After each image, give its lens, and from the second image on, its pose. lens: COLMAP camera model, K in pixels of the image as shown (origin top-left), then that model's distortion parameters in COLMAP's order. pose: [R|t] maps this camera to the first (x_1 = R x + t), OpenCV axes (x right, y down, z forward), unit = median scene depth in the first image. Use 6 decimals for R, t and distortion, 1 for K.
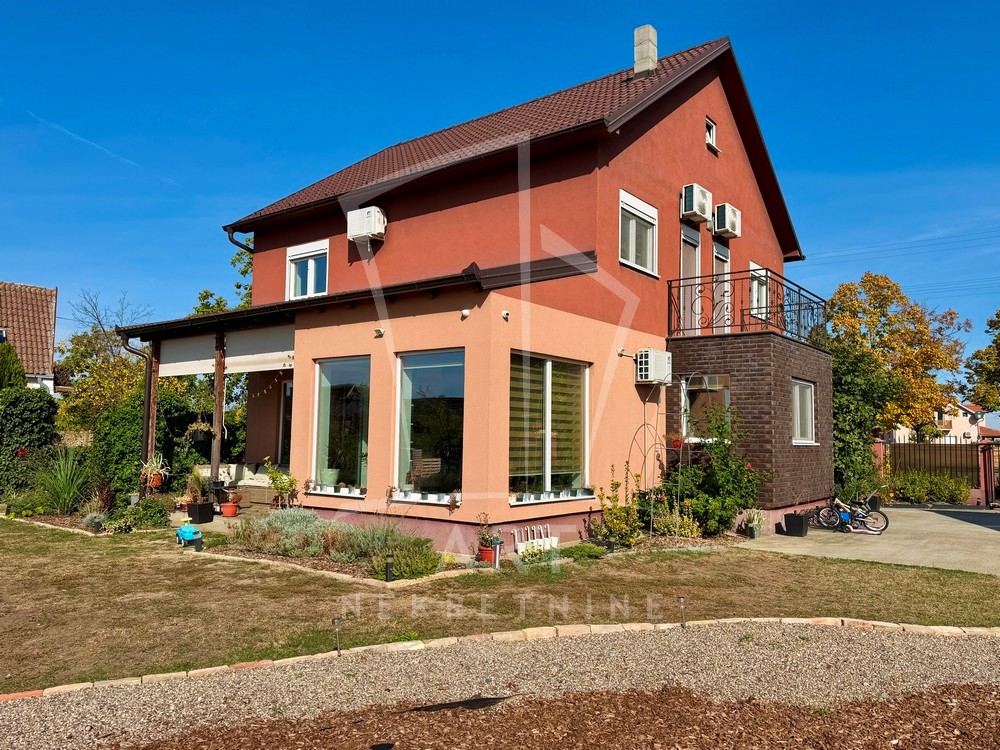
lens RADIAL K [[736.0, 0, 500.0], [0, 736.0, 375.0], [0, 0, 1]] dist [0.006871, 0.000880]
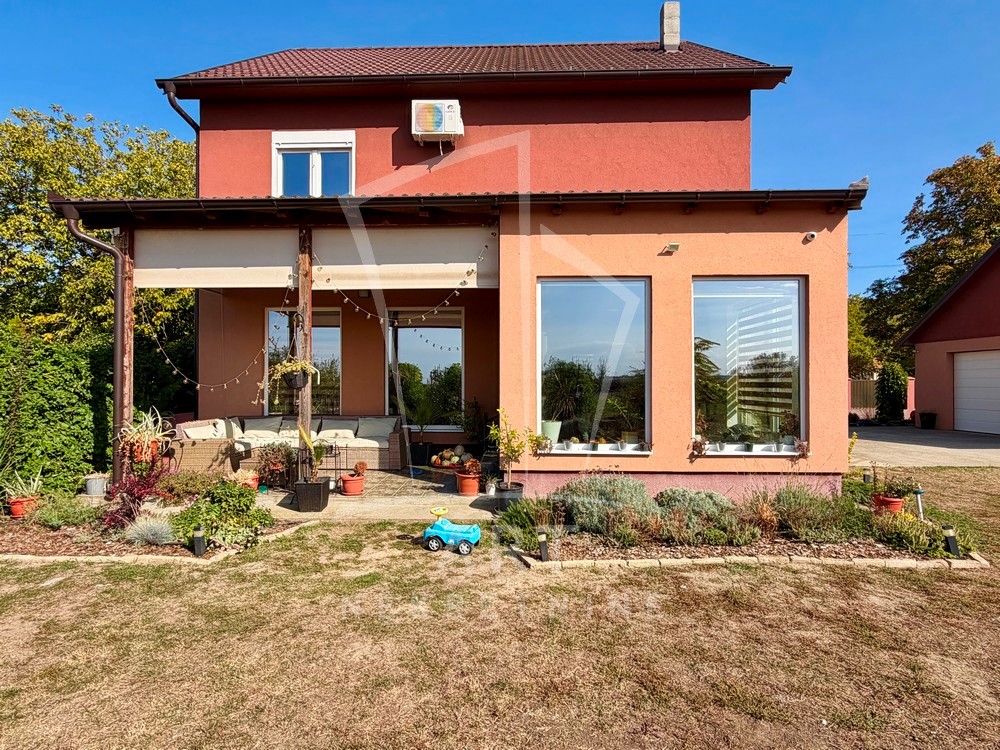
lens RADIAL K [[574.0, 0, 500.0], [0, 574.0, 375.0], [0, 0, 1]] dist [-0.002667, -0.000575]
pose [[0.828917, -0.001399, 0.559370, -0.485024], [-0.039701, 0.997328, 0.061327, 0.034985], [-0.557961, -0.073043, 0.826646, 0.419138]]
